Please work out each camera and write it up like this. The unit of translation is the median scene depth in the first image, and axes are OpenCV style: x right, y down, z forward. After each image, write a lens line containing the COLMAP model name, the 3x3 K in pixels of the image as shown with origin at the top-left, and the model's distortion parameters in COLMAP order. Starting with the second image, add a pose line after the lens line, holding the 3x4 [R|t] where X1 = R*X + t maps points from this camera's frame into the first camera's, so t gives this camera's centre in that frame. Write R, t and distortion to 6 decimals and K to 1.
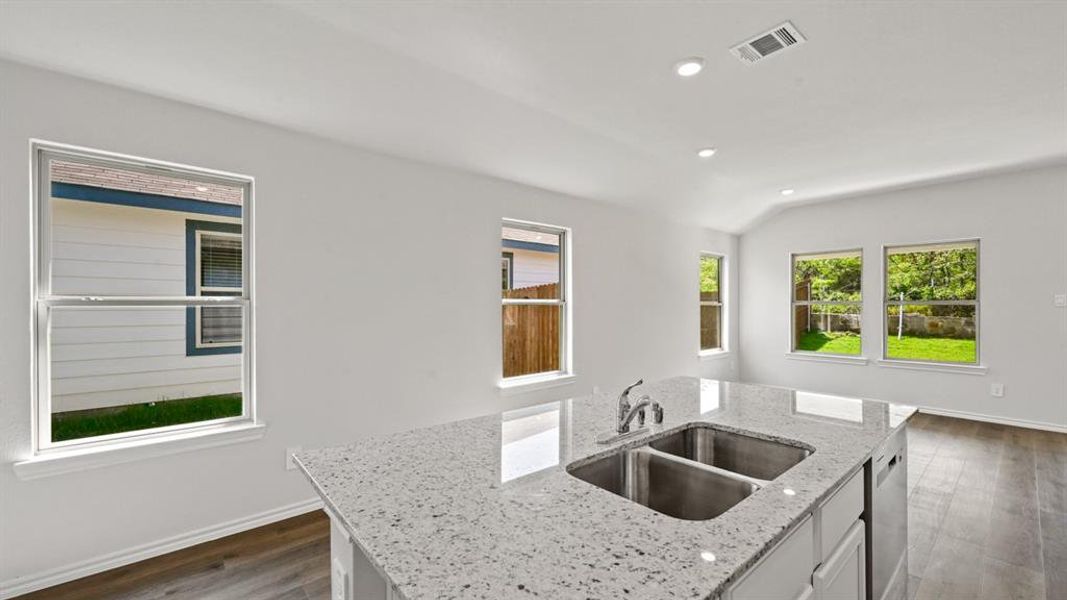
lens RADIAL K [[422.8, 0, 530.1], [0, 422.8, 307.0], [0, 0, 1]] dist [0.000781, 0.000821]
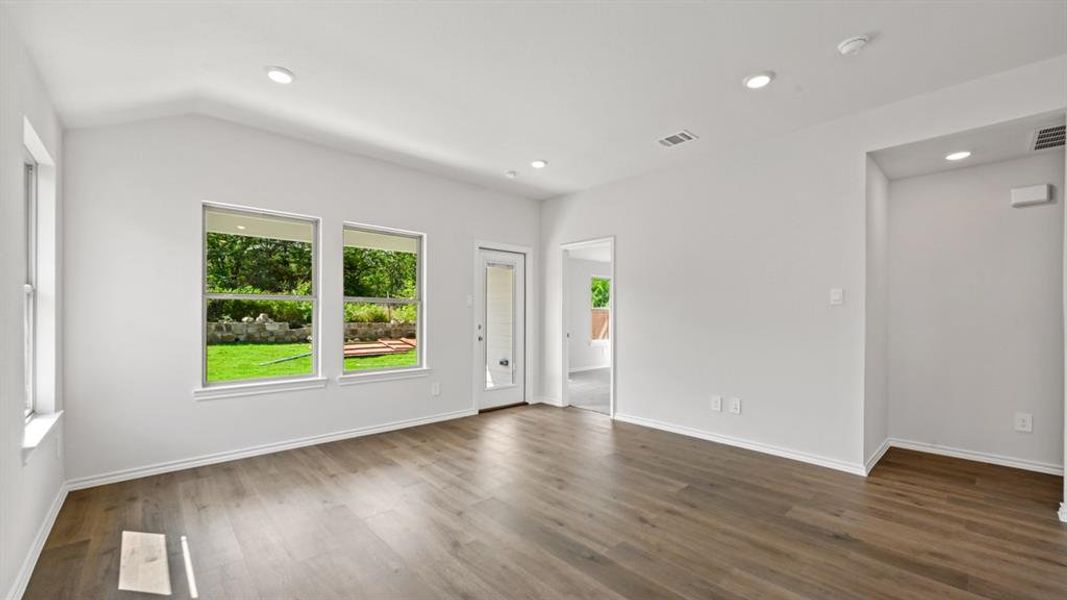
lens RADIAL K [[422.8, 0, 533.4], [0, 422.8, 316.7], [0, 0, 1]] dist [0.000781, 0.000821]
pose [[-0.037263, -0.005223, 0.999292, 0.090116], [0.000846, 0.999986, 0.005258, 0.019923], [-0.999305, 0.001041, -0.037258, 0.813789]]
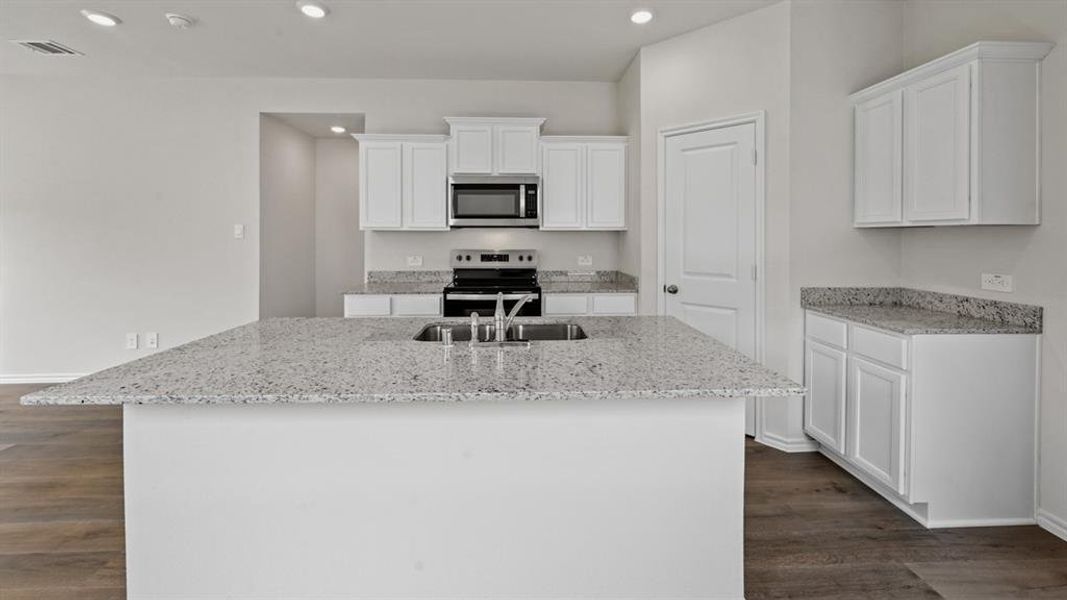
lens RADIAL K [[423.8, 0, 531.1], [0, 423.8, 236.7], [0, 0, 1]] dist [0.001392, 0.000638]
pose [[-0.782470, 0.000583, 0.622688, -0.175808], [0.001820, 0.999997, 0.001350, 0.000798], [-0.622685, 0.002189, -0.782469, 0.567748]]
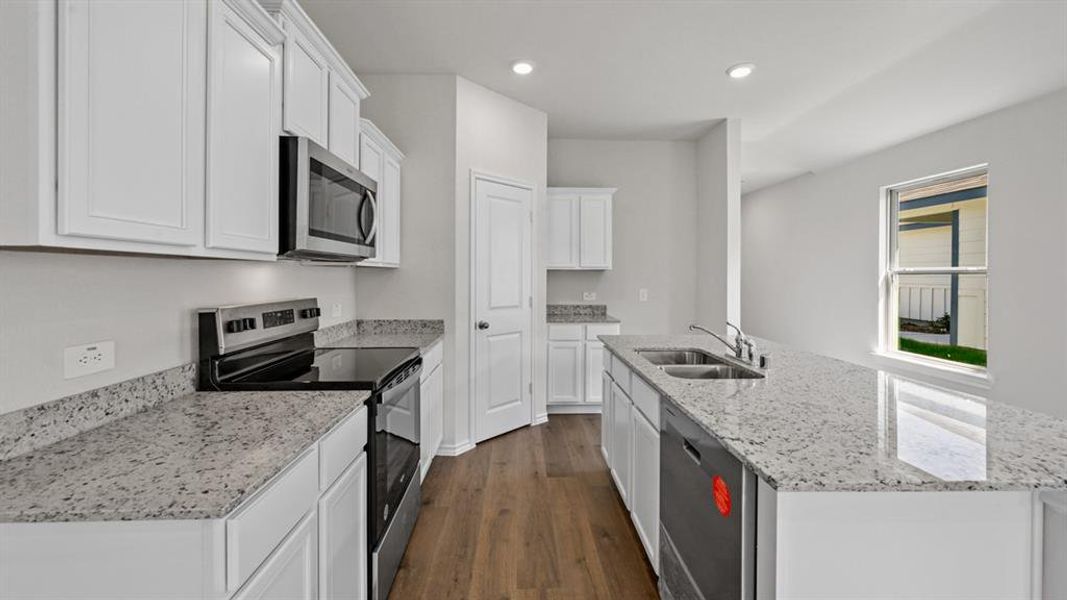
lens RADIAL K [[423.8, 0, 533.9], [0, 423.8, 281.7], [0, 0, 1]] dist [0.001392, 0.000638]
pose [[-0.625237, 0.011841, -0.780345, 0.561433], [-0.002785, 0.999845, 0.017403, 0.000298], [0.780430, 0.013054, -0.625107, 0.413378]]
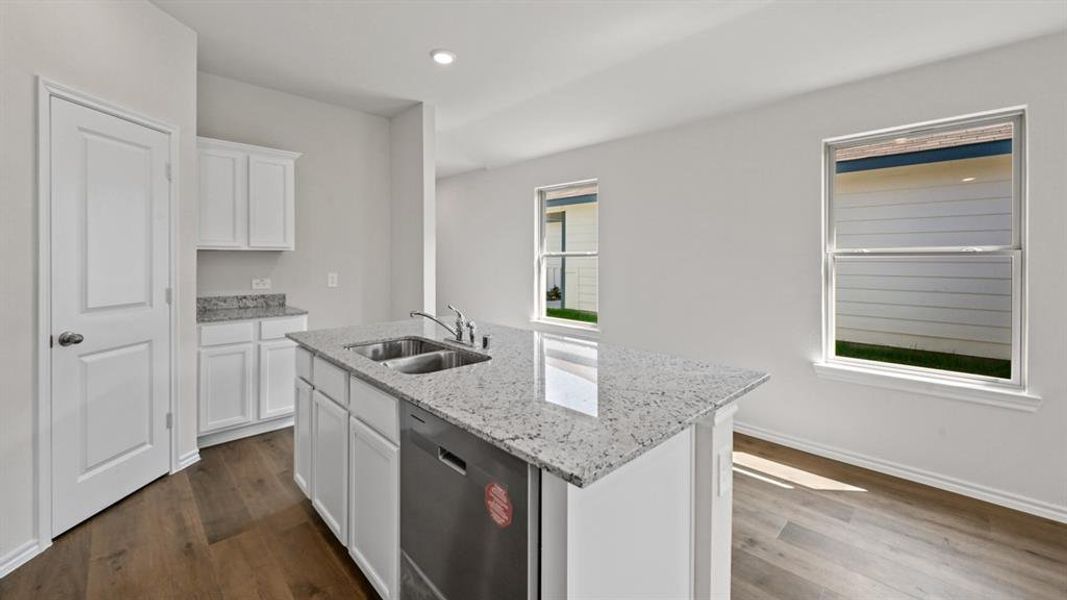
lens RADIAL K [[422.8, 0, 531.5], [0, 422.8, 260.8], [0, 0, 1]] dist [0.000781, 0.000821]
pose [[0.060027, 0.007571, -0.998168, 0.522187], [-0.004959, 0.999961, 0.007286, 0.000465], [0.998184, 0.004512, 0.060062, 0.350039]]
